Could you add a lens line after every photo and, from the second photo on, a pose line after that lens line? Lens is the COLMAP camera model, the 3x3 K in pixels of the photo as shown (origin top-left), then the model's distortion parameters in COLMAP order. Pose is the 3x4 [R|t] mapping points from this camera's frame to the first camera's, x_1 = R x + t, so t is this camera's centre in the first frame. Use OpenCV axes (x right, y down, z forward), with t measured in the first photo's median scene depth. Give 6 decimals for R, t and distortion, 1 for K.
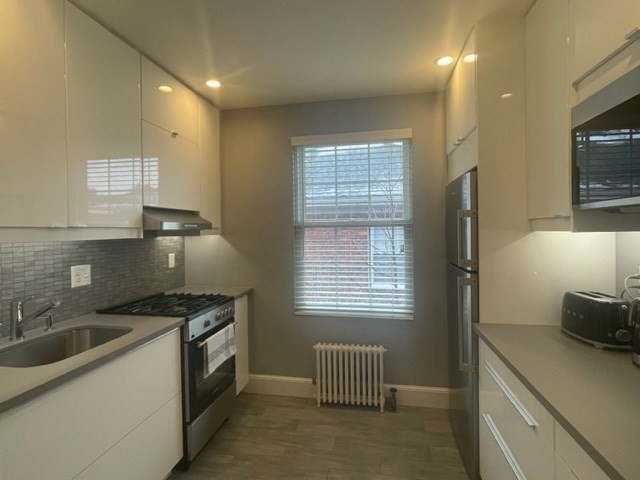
lens RADIAL K [[325.2, 0, 320.6], [0, 325.2, 236.5], [0, 0, 1]] dist [-0.000486, -0.001119]
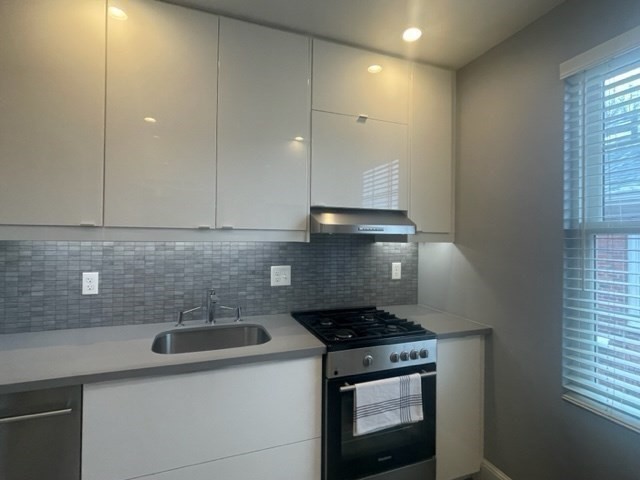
lens RADIAL K [[325.2, 0, 319.8], [0, 325.2, 236.0], [0, 0, 1]] dist [-0.000486, -0.001119]
pose [[0.522583, 0.015525, -0.852447, 0.220597], [-0.035089, 0.999379, -0.003311, -0.009611], [0.851866, 0.031642, 0.522803, 0.533800]]
